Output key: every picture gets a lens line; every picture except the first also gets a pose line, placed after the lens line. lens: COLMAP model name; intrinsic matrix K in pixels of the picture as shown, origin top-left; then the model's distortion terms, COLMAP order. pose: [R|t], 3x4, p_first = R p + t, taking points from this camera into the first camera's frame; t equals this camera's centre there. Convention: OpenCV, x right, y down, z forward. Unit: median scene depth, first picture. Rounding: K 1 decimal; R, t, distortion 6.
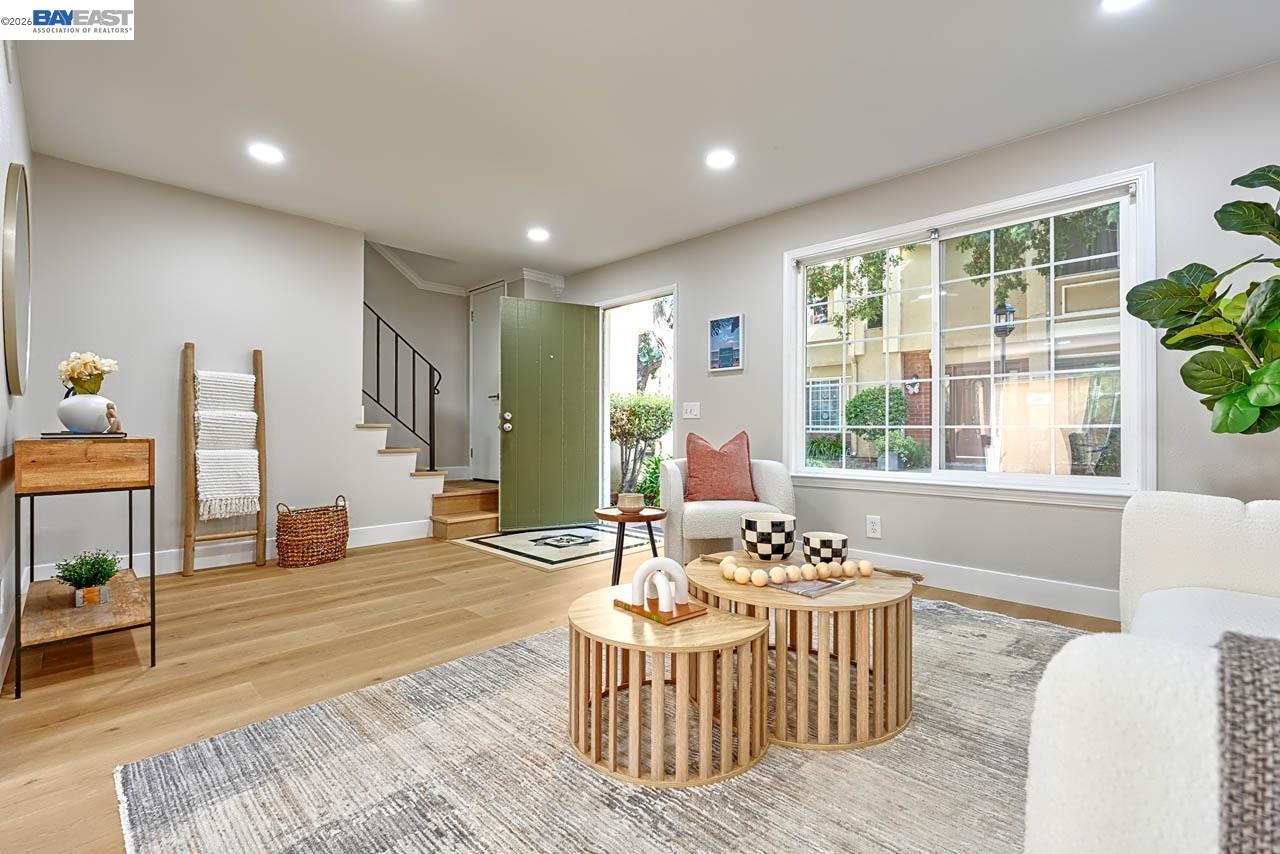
lens RADIAL K [[555.6, 0, 641.8], [0, 555.6, 428.6], [0, 0, 1]] dist [-0.008488, 0.001332]
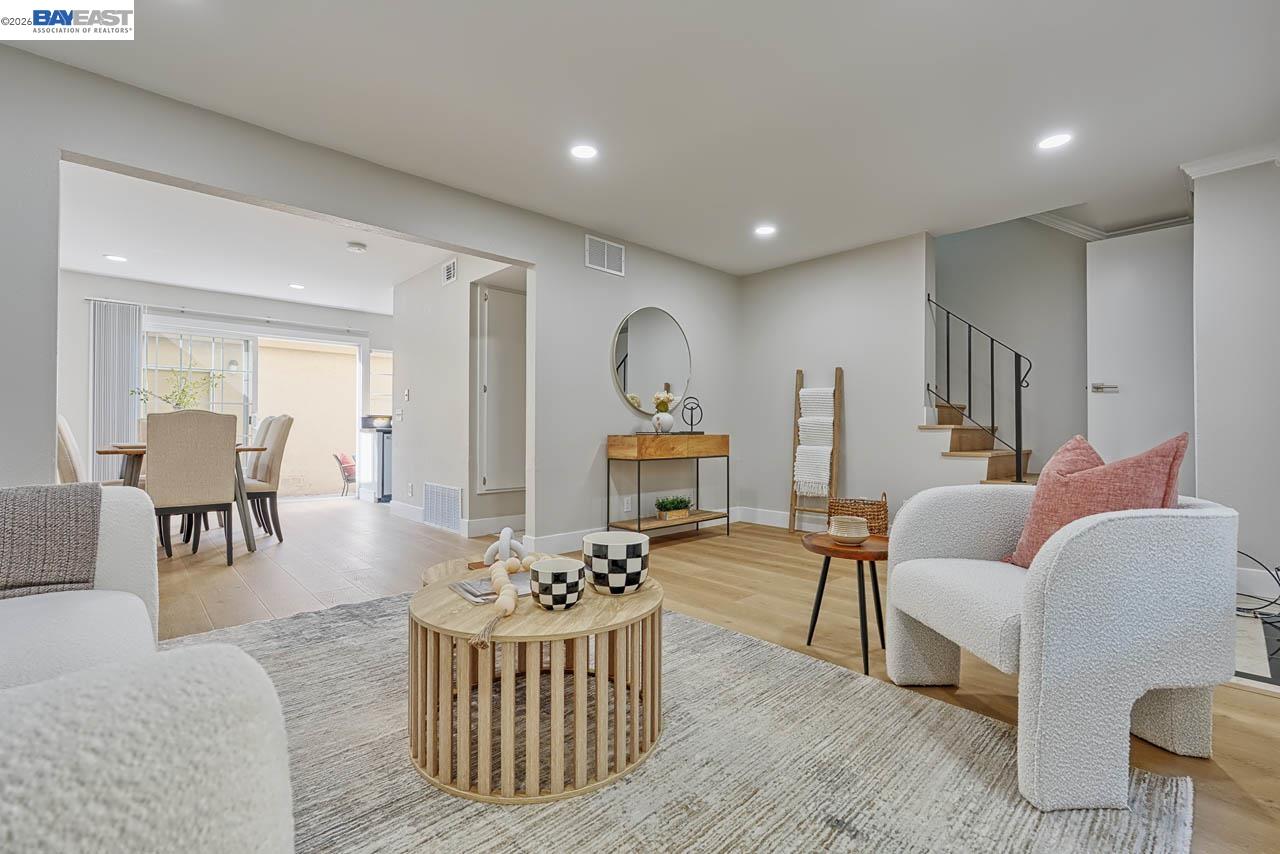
lens RADIAL K [[555.6, 0, 642.9], [0, 555.6, 426.4], [0, 0, 1]] dist [-0.008488, 0.001332]
pose [[-0.043275, -0.011858, -0.998993, 0.894350], [0.000319, 0.999929, -0.011883, 0.009023], [0.999063, -0.000833, -0.043268, 0.939077]]
